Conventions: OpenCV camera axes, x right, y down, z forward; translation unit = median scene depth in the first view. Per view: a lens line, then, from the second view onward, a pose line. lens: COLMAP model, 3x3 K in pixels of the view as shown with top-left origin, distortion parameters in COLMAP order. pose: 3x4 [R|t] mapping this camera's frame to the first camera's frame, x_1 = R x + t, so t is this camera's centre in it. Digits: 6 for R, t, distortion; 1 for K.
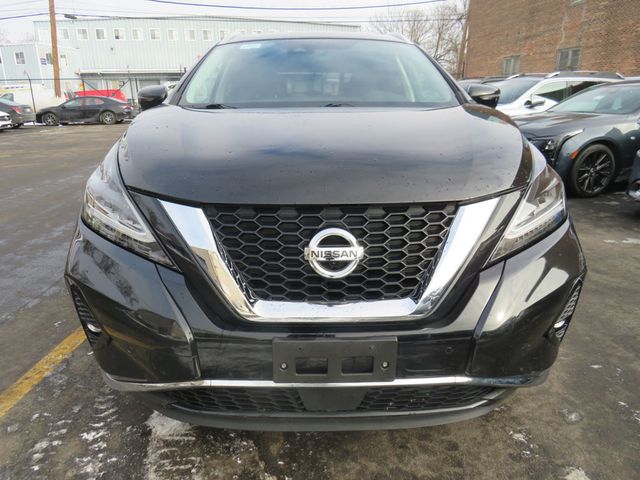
lens RADIAL K [[501.3, 0, 320.5], [0, 501.3, 243.2], [0, 0, 1]] dist [-0.002438, -0.010503]
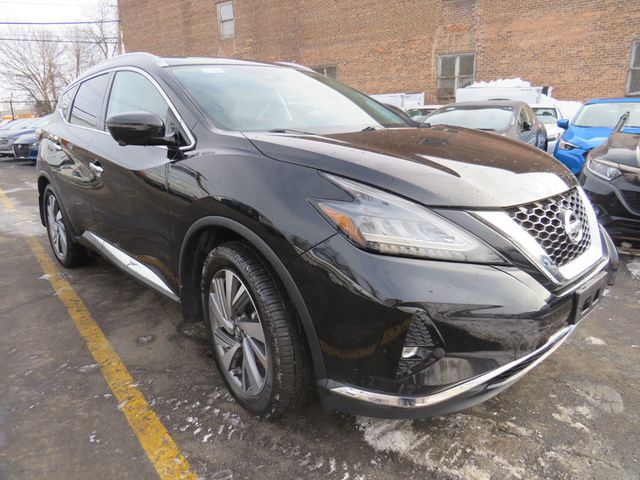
lens RADIAL K [[501.3, 0, 319.2], [0, 501.3, 238.7], [0, 0, 1]] dist [-0.002438, -0.010503]
pose [[0.703772, -0.190381, 0.684441, -1.075884], [0.224669, 0.973622, 0.039804, -0.118200], [-0.673965, 0.125759, 0.727981, 0.320675]]
